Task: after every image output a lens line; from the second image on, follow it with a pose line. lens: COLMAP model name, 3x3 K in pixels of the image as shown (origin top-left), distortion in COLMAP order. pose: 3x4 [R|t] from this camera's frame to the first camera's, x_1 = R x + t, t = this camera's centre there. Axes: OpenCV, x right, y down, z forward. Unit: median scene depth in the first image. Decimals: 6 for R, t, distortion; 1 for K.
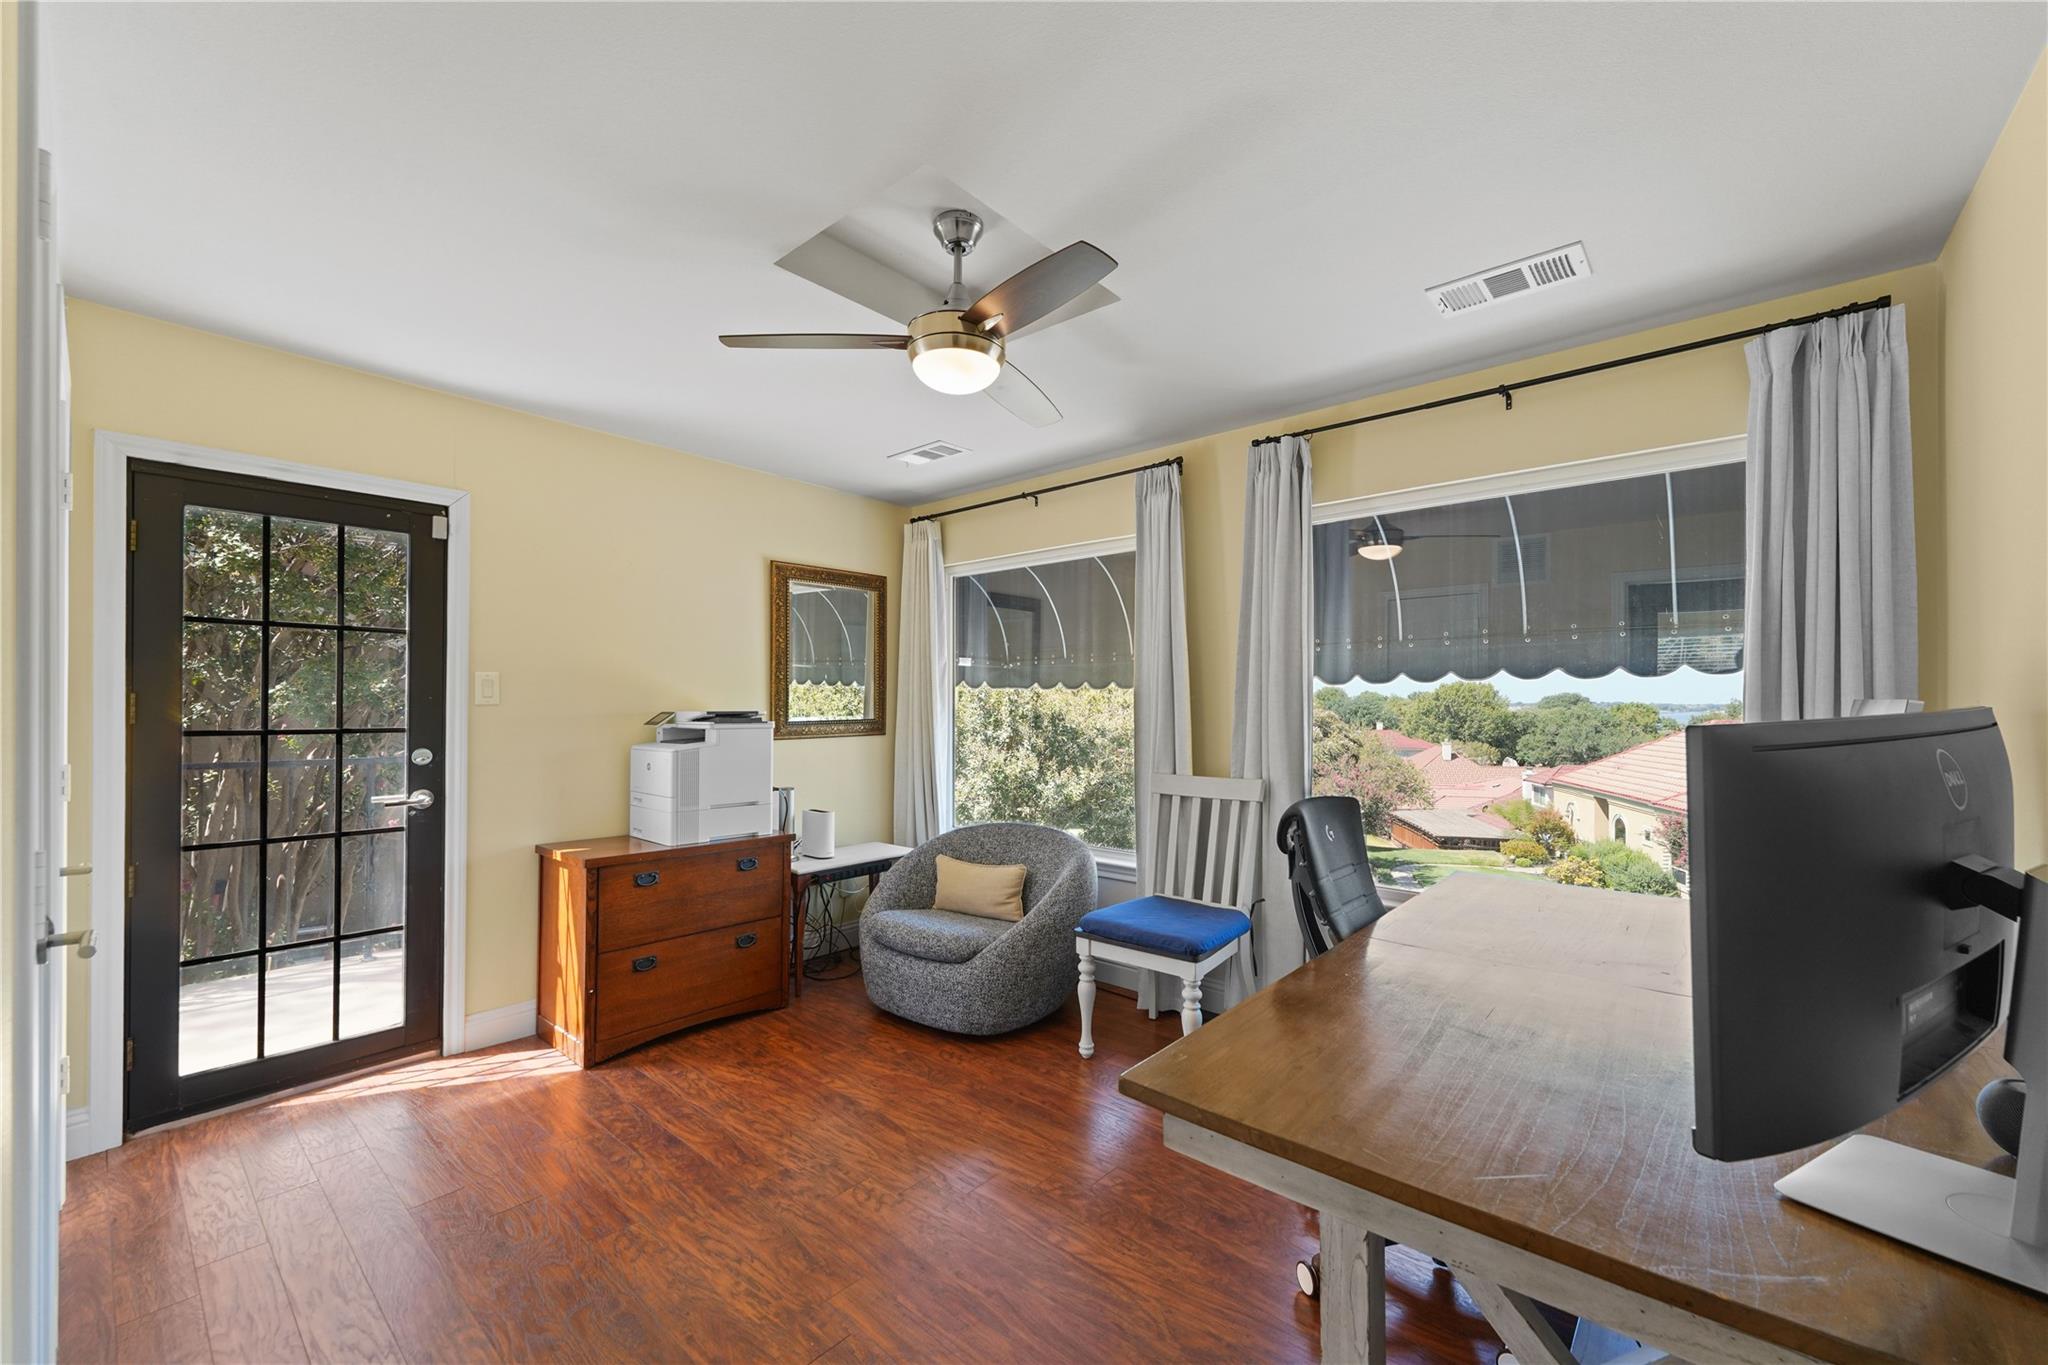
lens RADIAL K [[814.6, 0, 1020.5], [0, 814.6, 687.6], [0, 0, 1]] dist [0.001091, 0.000042]
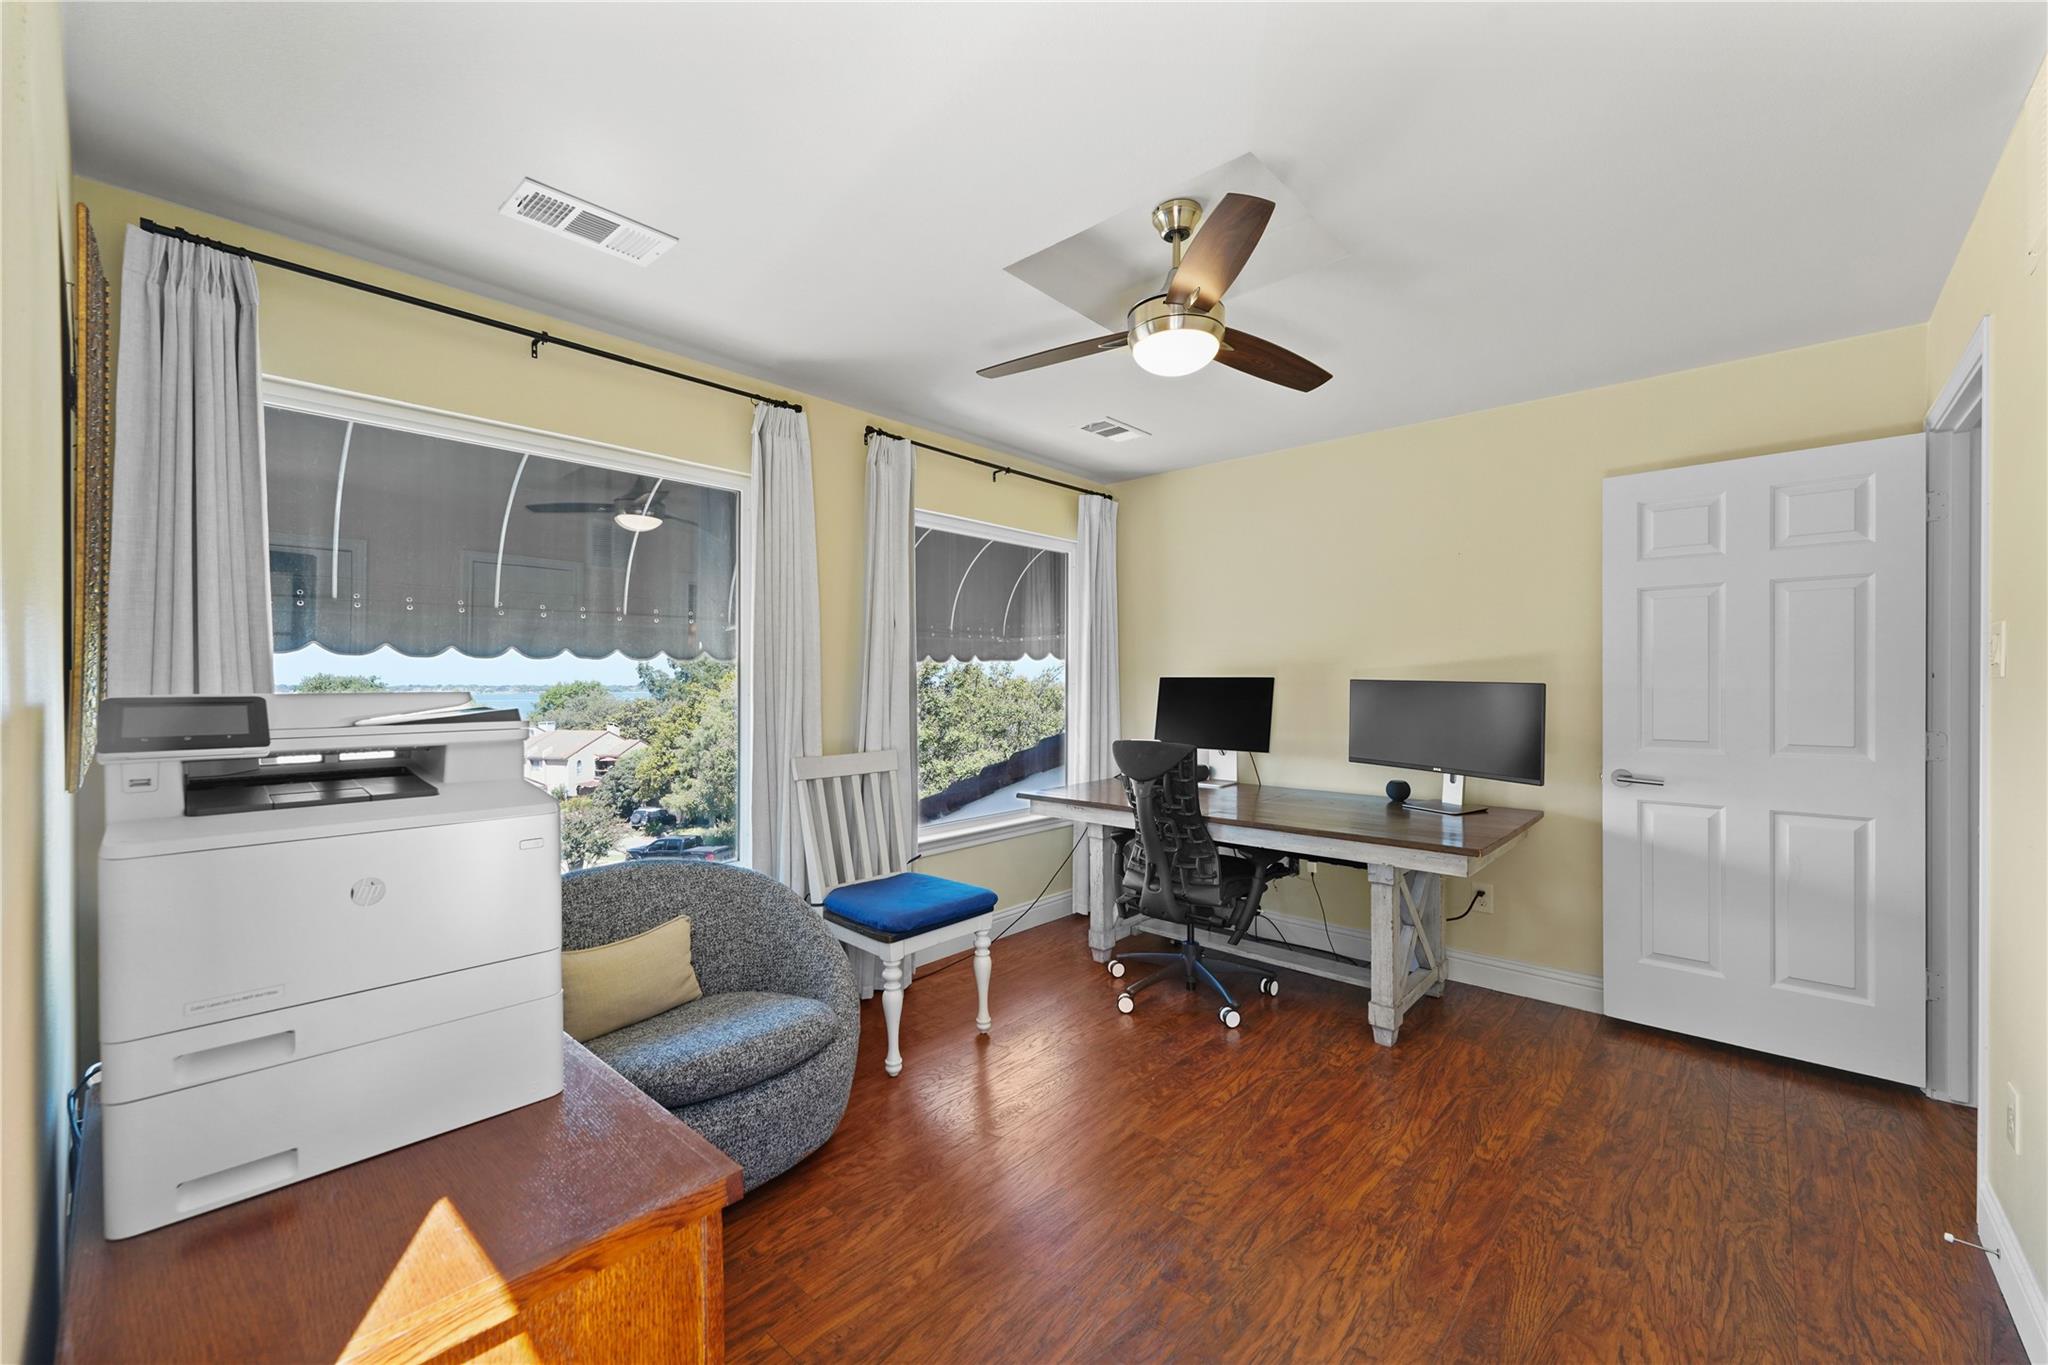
lens RADIAL K [[804.4, 0, 1016.2], [0, 804.4, 680.1], [0, 0, 1]] dist [0.007801, -0.000004]
pose [[0.028251, 0.004753, 0.999590, -0.855079], [-0.018324, 0.999823, -0.004236, 0.023748], [-0.999433, -0.018197, 0.028333, 0.907787]]
